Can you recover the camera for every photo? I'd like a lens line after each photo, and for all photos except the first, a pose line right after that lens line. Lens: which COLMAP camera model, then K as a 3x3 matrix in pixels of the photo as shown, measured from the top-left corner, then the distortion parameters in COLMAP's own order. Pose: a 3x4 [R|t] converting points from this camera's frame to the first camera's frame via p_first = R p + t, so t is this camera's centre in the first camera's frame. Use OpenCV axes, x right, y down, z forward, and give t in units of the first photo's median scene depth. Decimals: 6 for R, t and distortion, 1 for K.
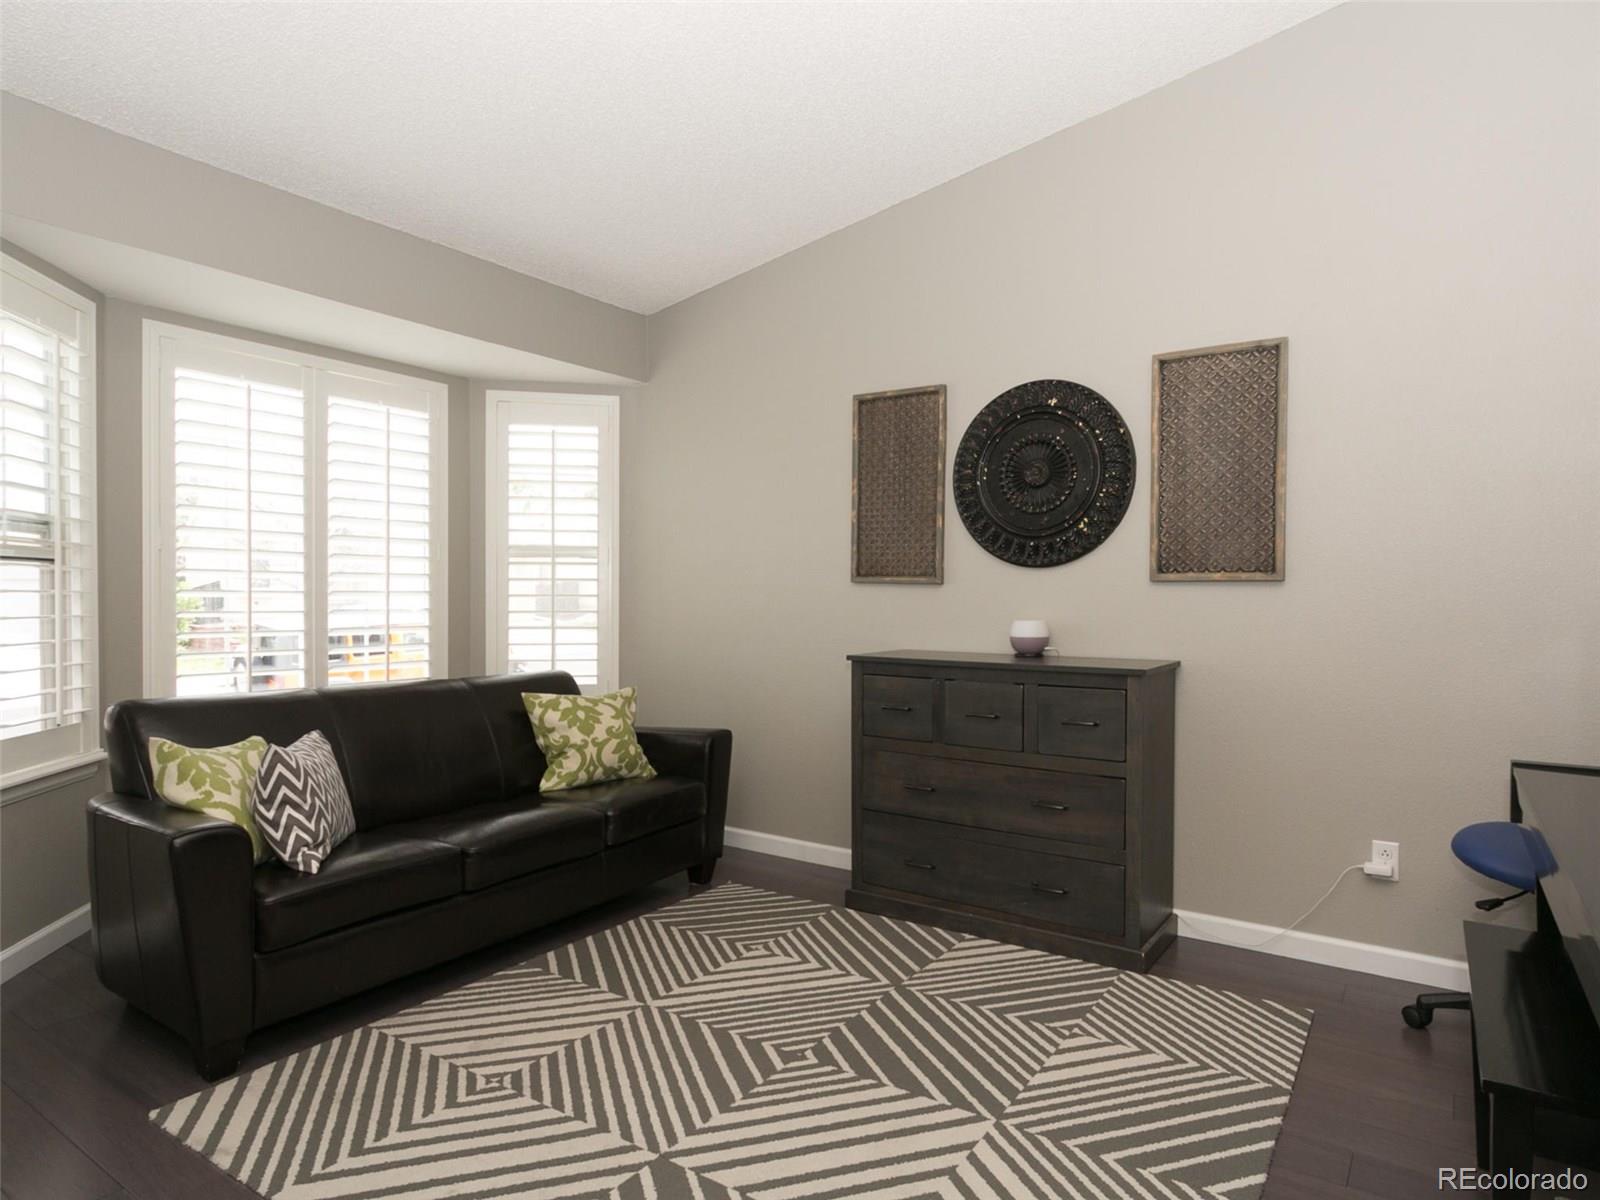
lens RADIAL K [[969.5, 0, 800.0], [0, 969.5, 600.0], [0, 0, 1]] dist [-0.005320, 0.000345]
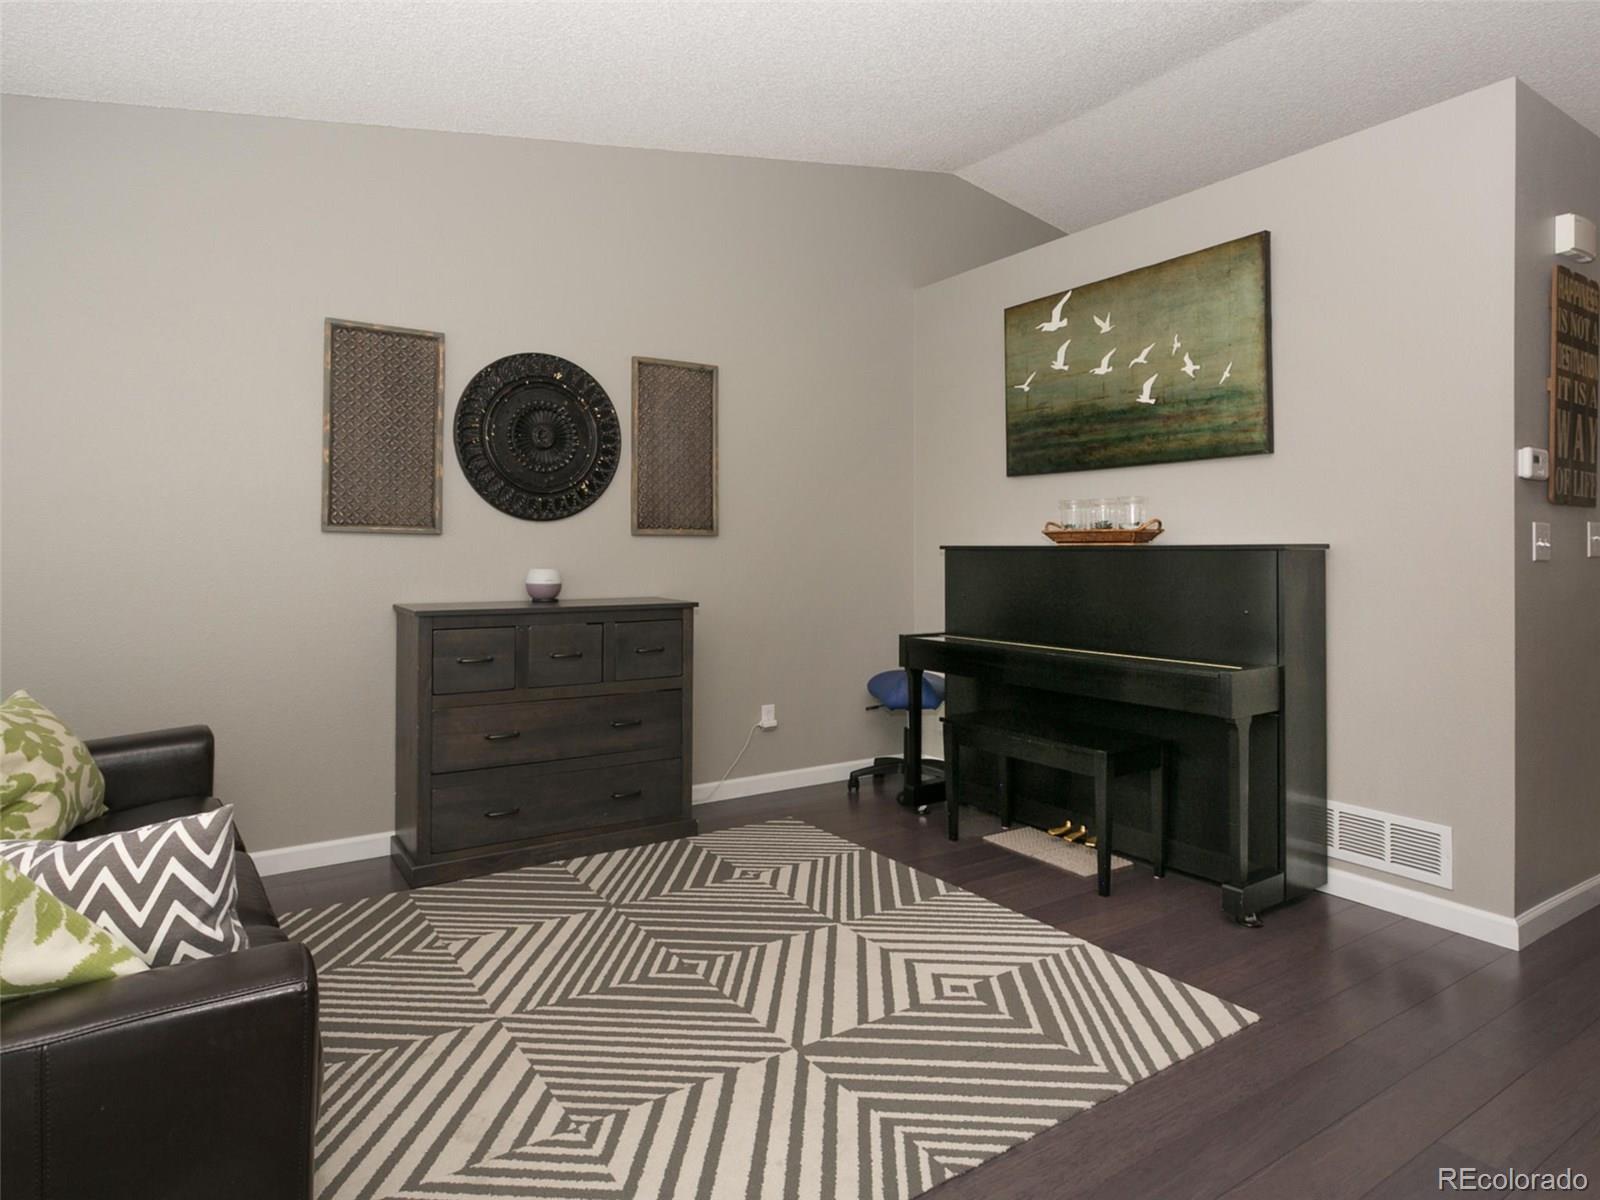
lens RADIAL K [[931.3, 0, 821.0], [0, 931.3, 522.8], [0, 0, 1]] dist [-0.000853, 0.000267]
pose [[0.351835, 0.024029, 0.935754, -0.697441], [0.006346, 0.999586, -0.028054, 0.000475], [-0.936041, 0.015809, 0.351537, 0.355502]]
